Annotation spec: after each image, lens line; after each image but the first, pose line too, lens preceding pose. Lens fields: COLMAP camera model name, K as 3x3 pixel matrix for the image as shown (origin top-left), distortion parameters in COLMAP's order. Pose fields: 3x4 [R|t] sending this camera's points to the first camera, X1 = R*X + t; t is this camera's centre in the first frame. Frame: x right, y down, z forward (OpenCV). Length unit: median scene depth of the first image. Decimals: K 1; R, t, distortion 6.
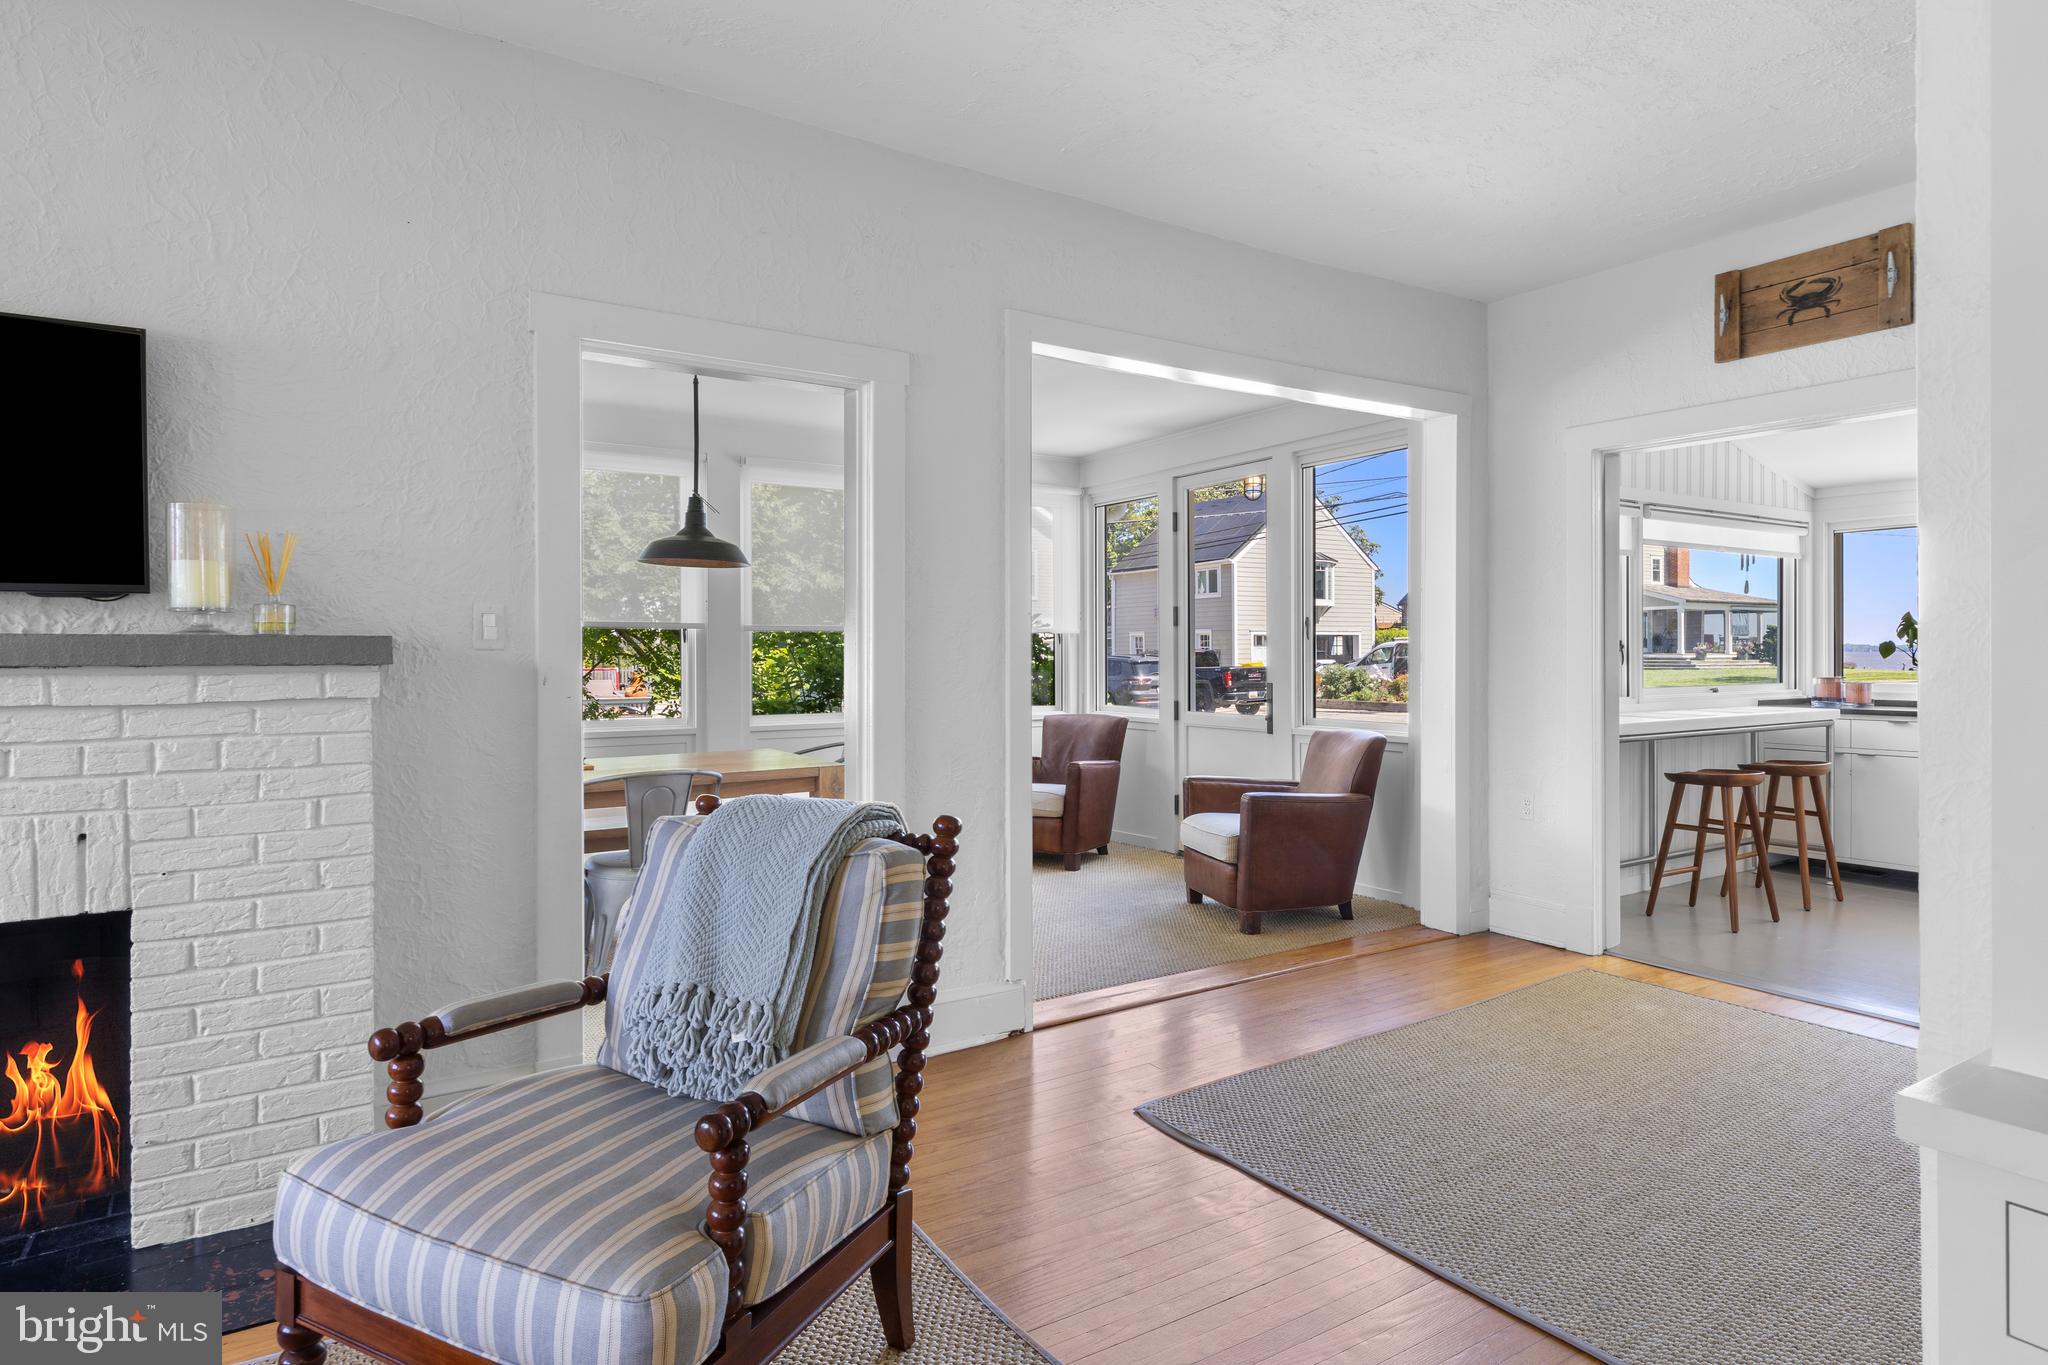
lens RADIAL K [[1168.1, 0, 1025.9], [0, 1168.1, 620.0], [0, 0, 1]] dist [-0.002566, 0.003404]
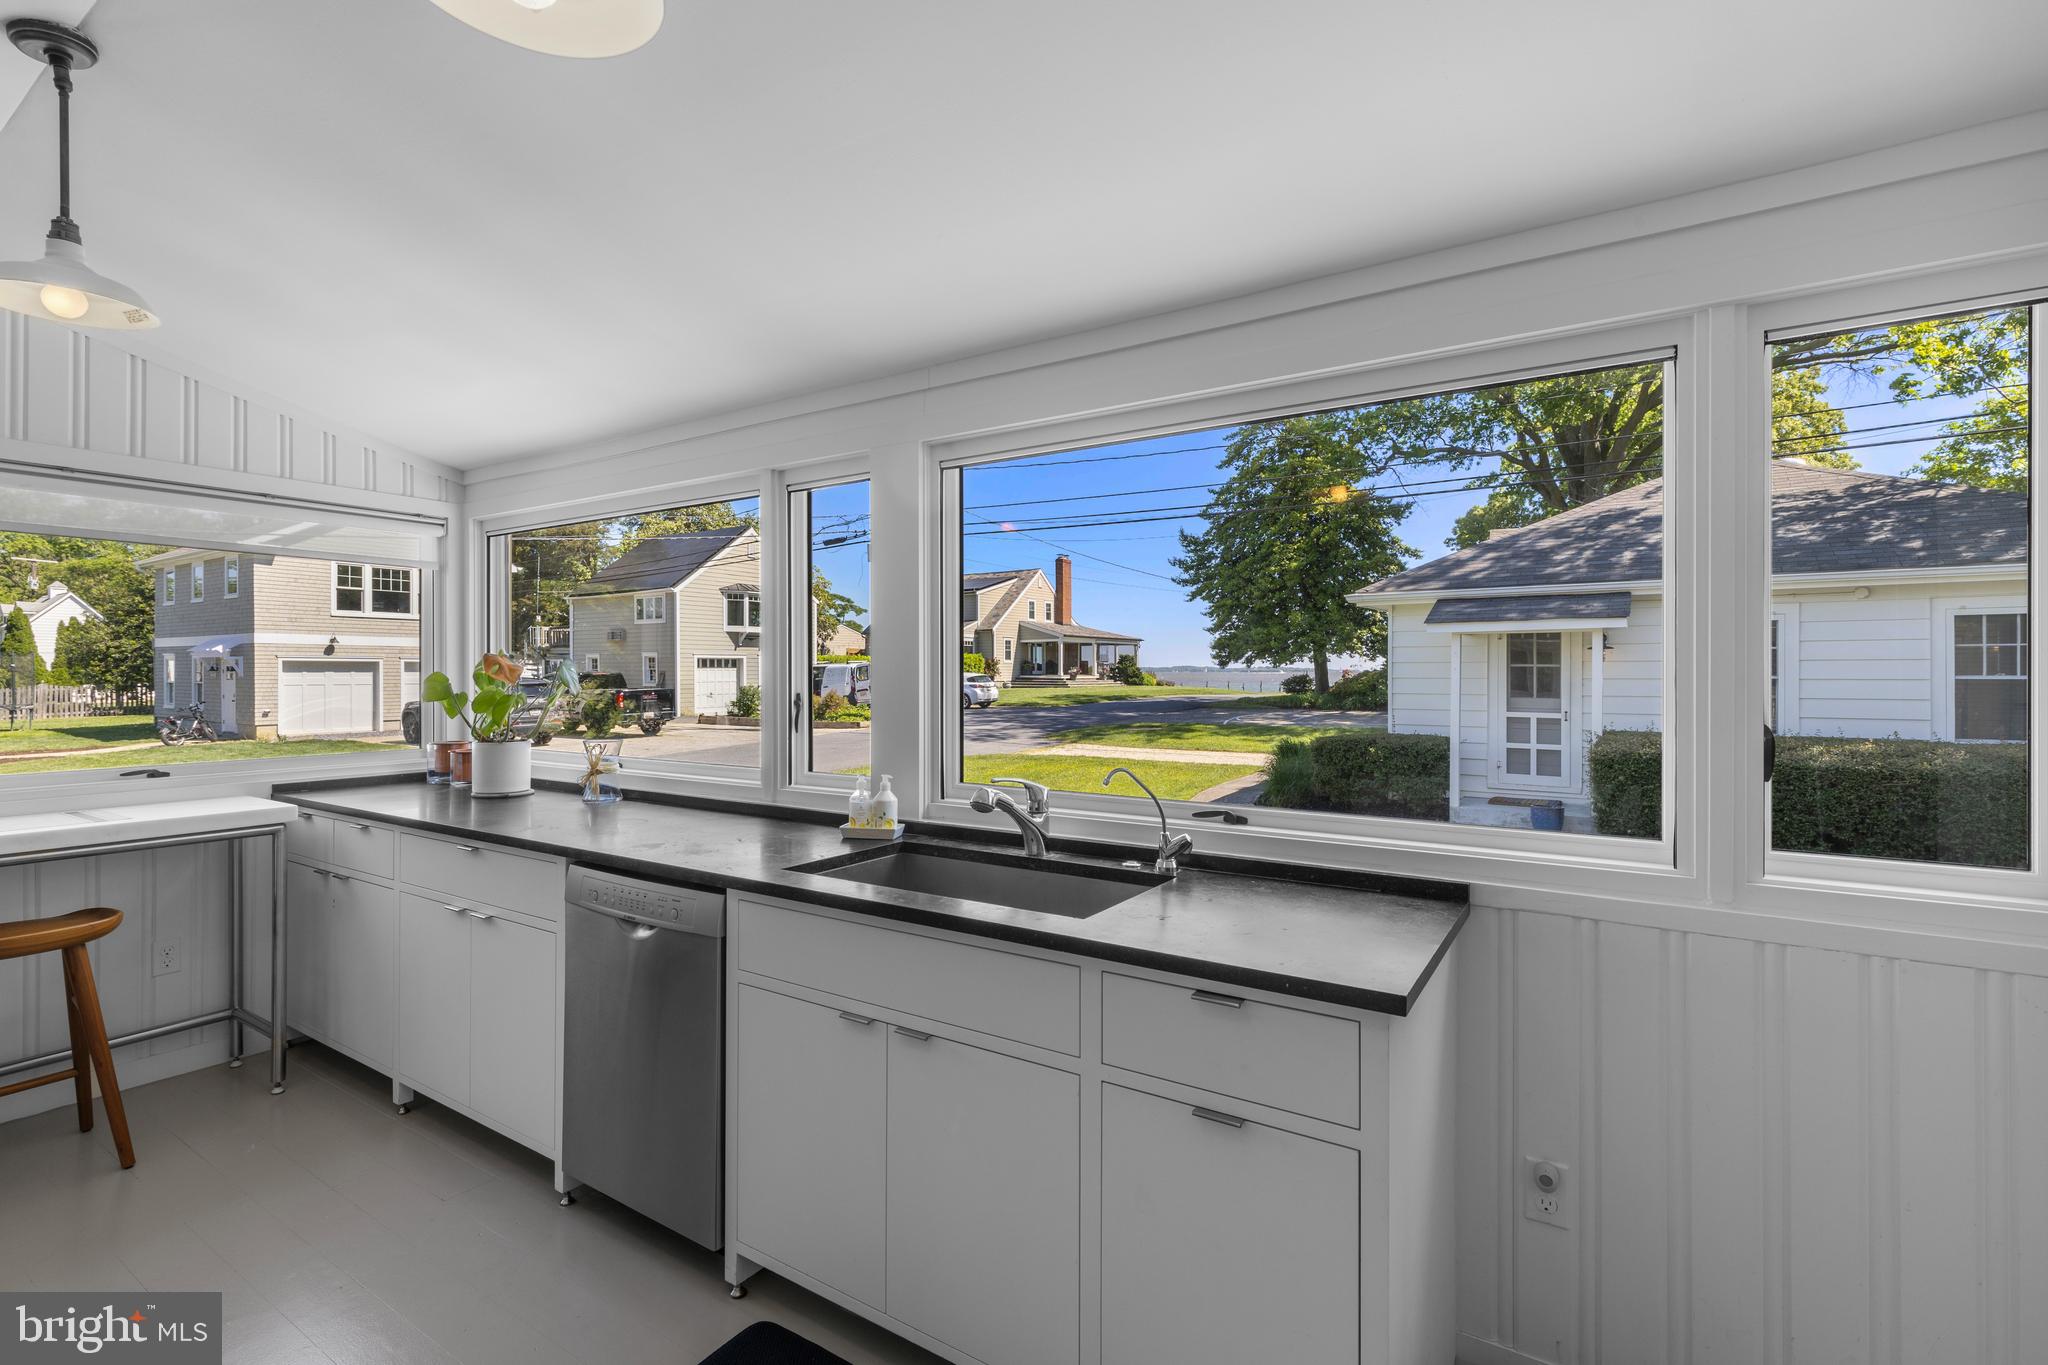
lens RADIAL K [[924.2, 0, 1041.8], [0, 924.2, 665.7], [0, 0, 1]] dist [-0.017184, 0.001898]
pose [[0.913426, 0.007886, 0.406929, 1.370806], [-0.017147, 0.999670, 0.019118, -0.020161], [-0.406644, -0.024440, 0.913260, 0.622524]]
